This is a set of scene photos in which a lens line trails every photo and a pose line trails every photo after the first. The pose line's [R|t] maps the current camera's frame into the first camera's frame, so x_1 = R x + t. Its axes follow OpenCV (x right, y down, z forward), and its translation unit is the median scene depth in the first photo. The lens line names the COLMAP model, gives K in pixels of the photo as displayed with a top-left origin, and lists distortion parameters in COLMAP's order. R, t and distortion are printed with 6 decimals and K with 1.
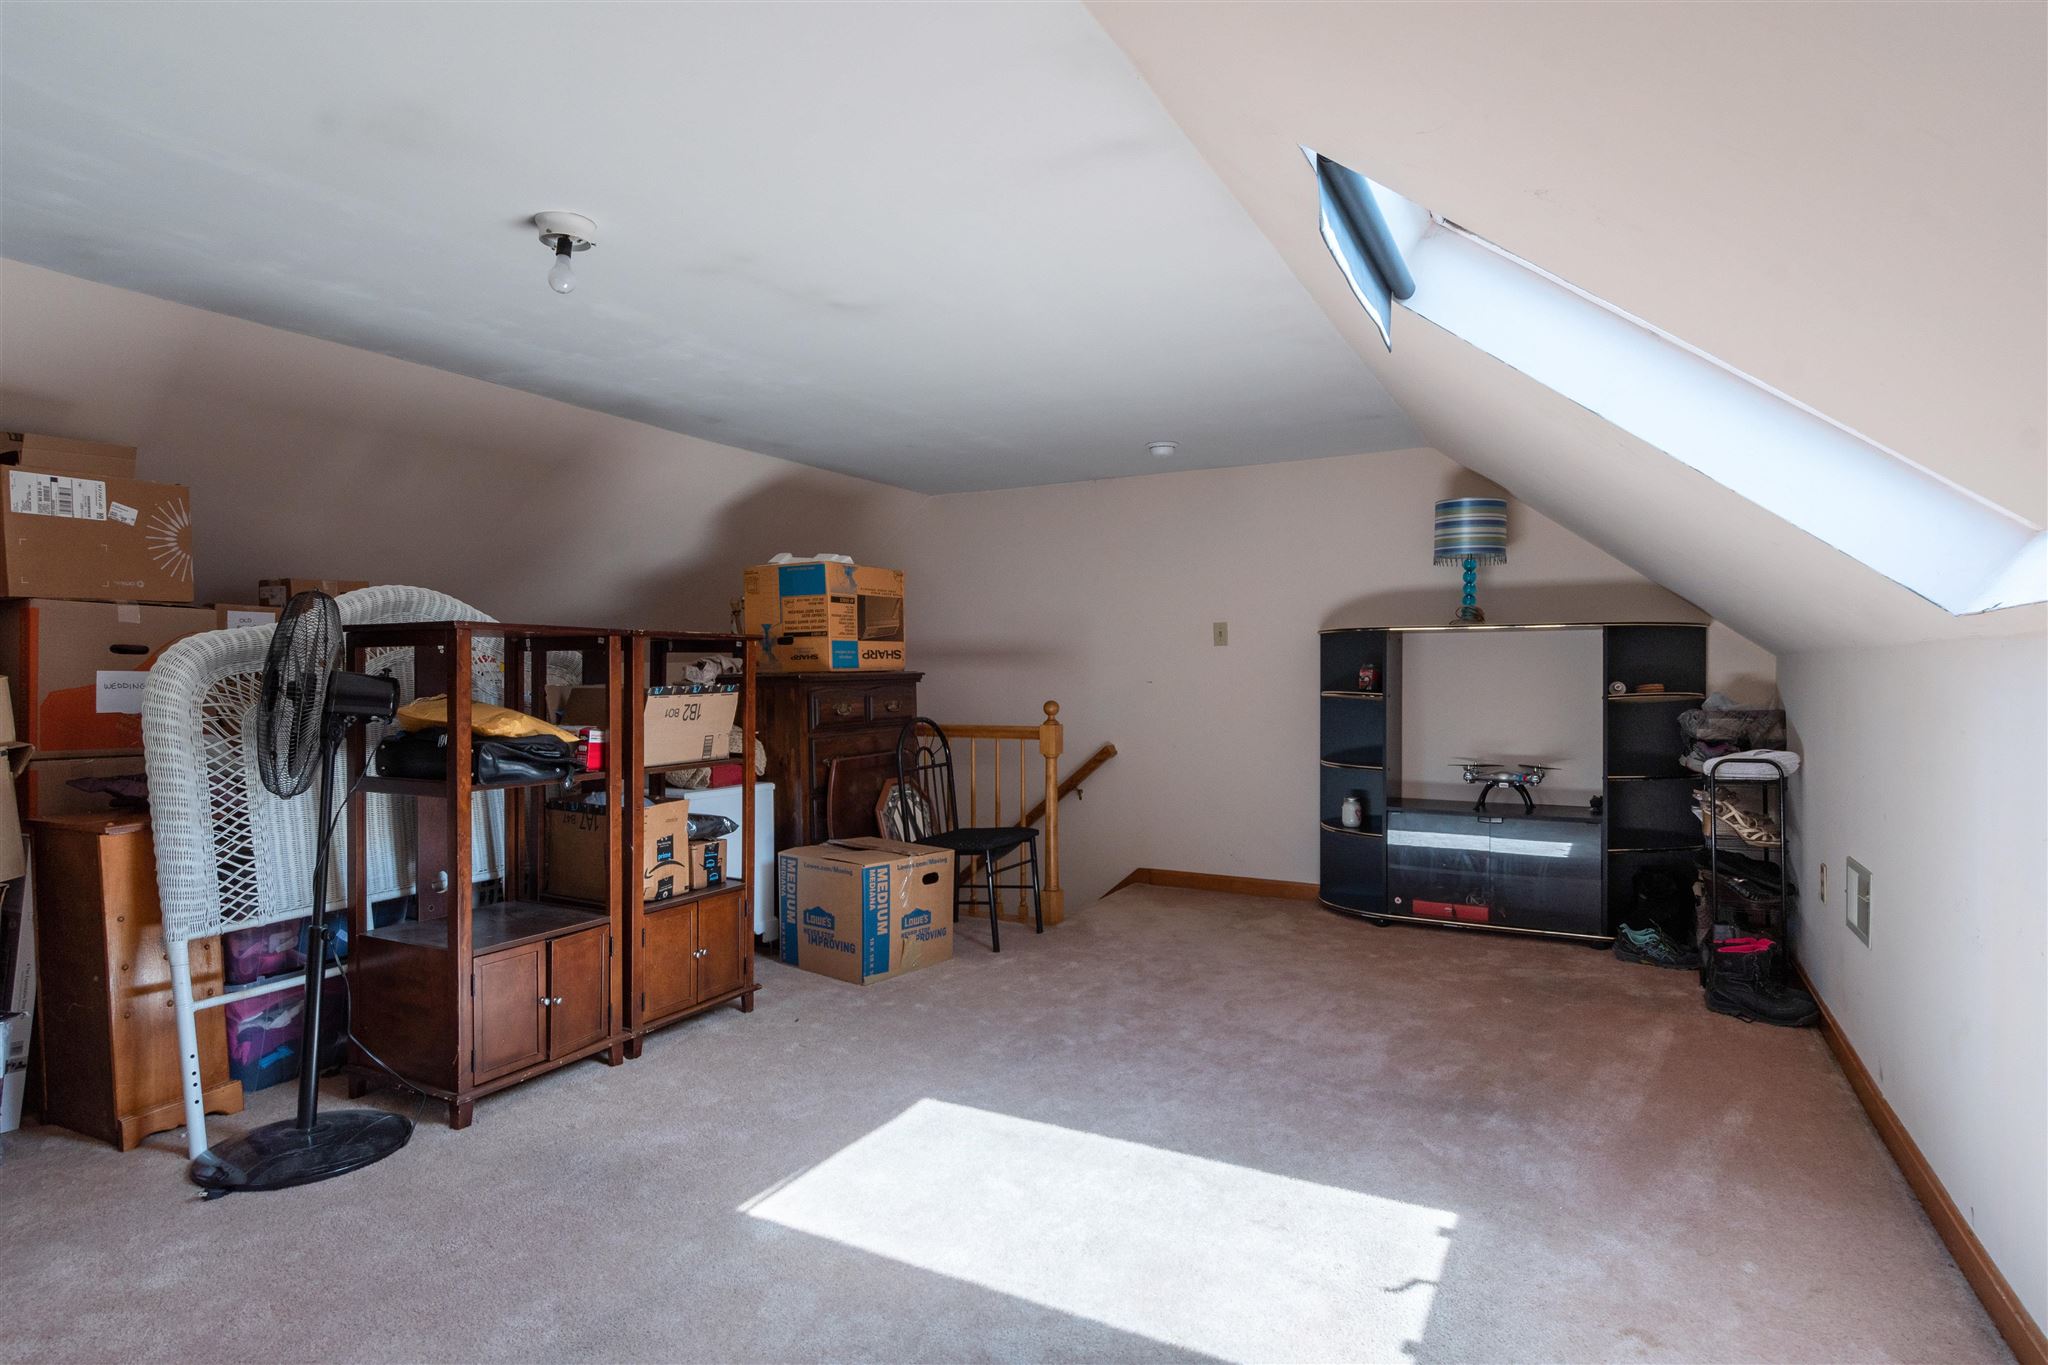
lens RADIAL K [[1060.4, 0, 1020.8], [0, 1060.4, 668.1], [0, 0, 1]] dist [0.000270, -0.000591]
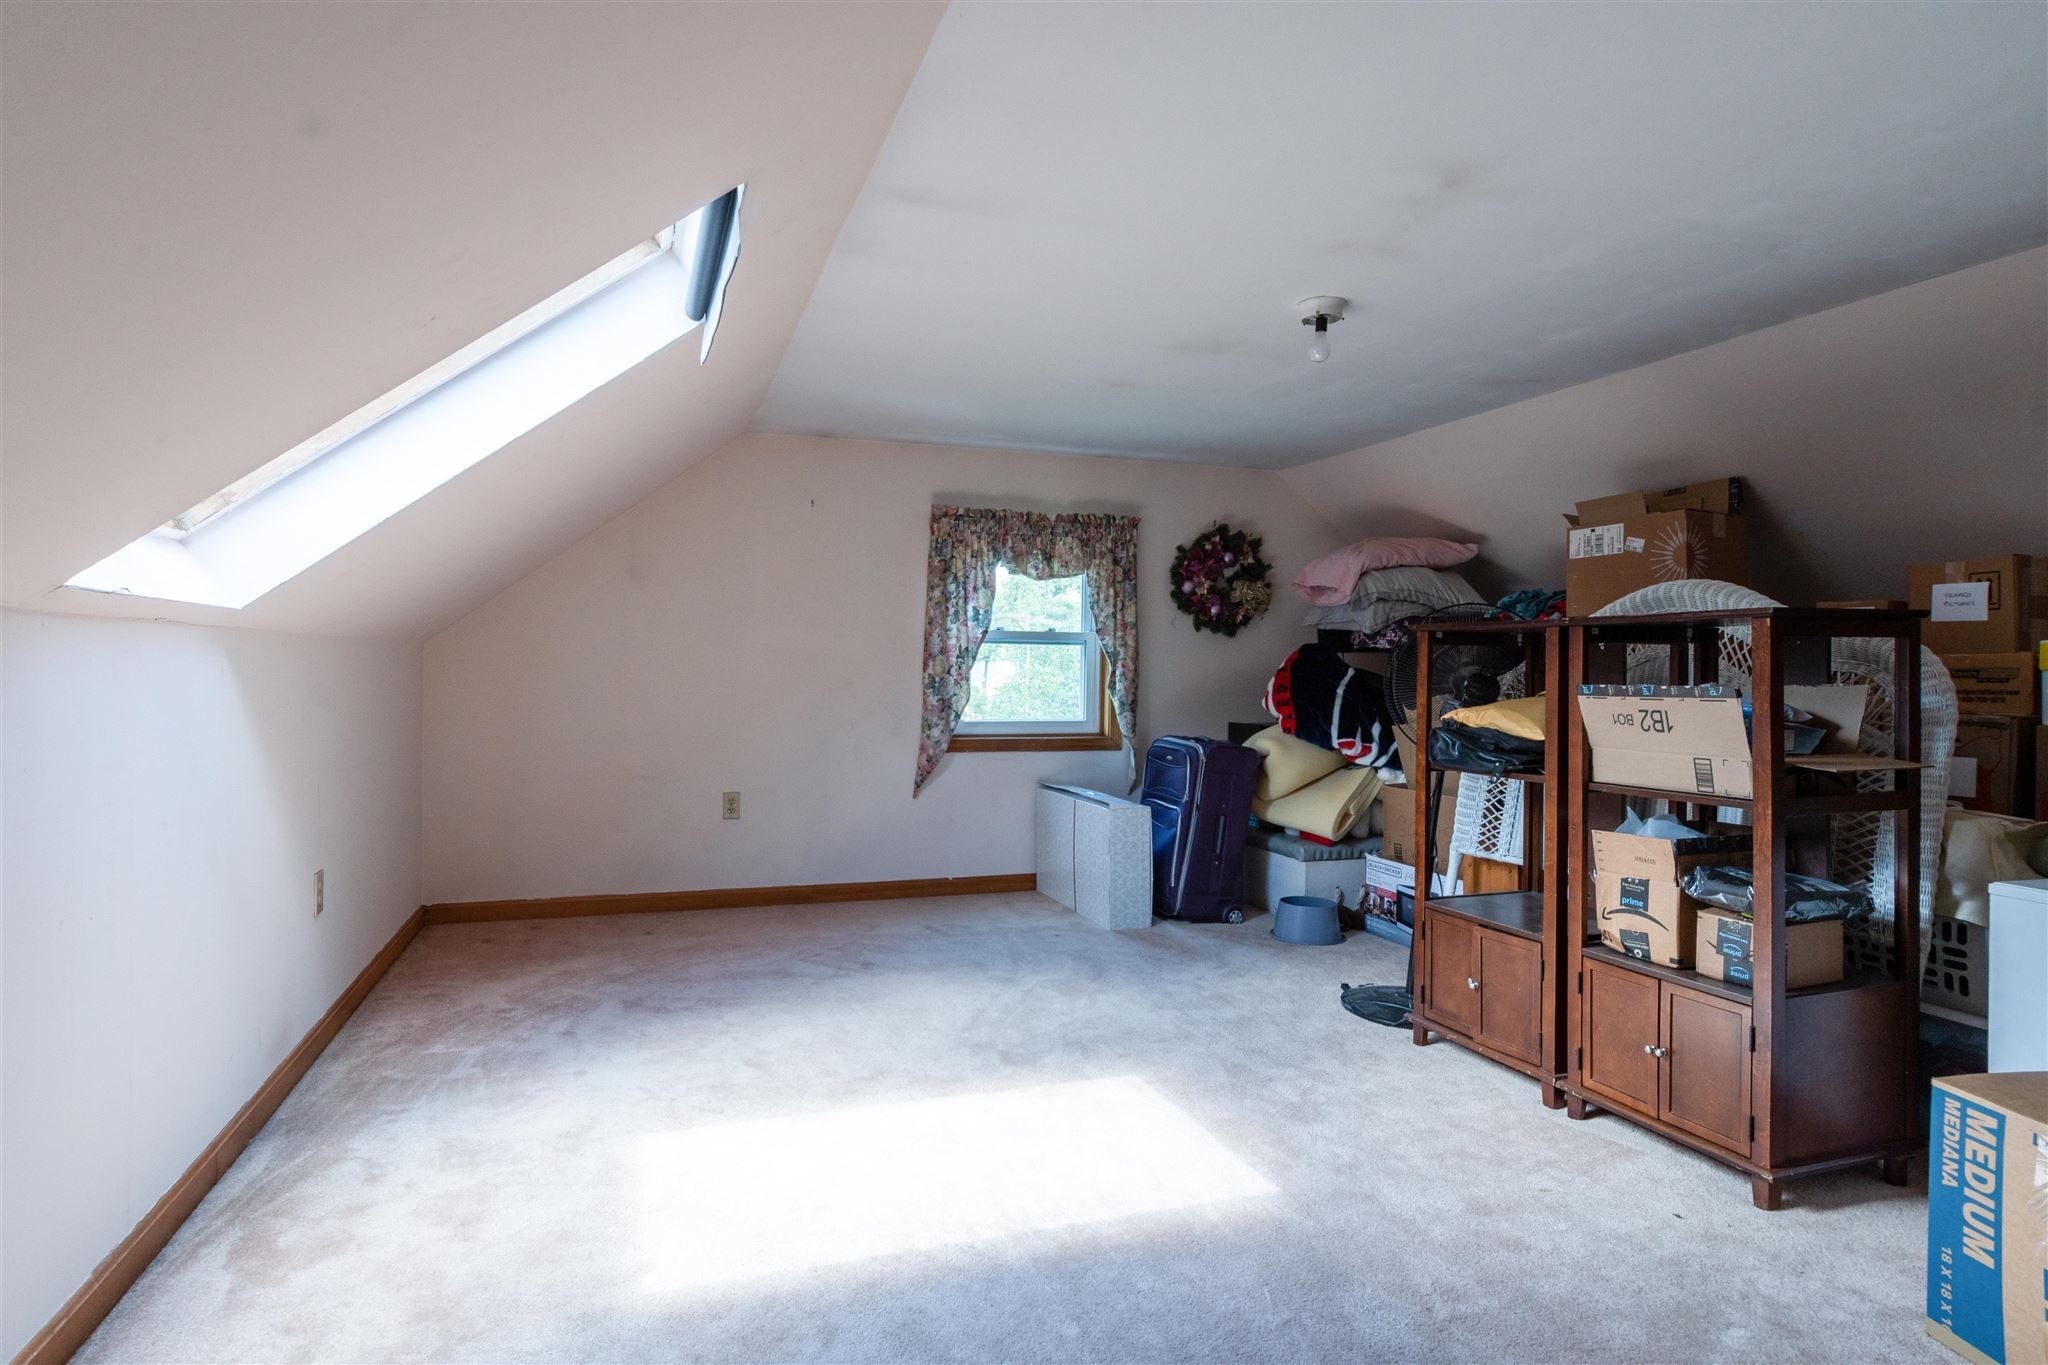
lens RADIAL K [[1060.4, 0, 1020.8], [0, 1060.4, 668.1], [0, 0, 1]] dist [0.000270, -0.000591]
pose [[-0.658149, -0.003186, -0.752881, 0.504496], [-0.001335, 0.999994, -0.003065, 0.006896], [0.752886, -0.001012, -0.658150, 1.076622]]
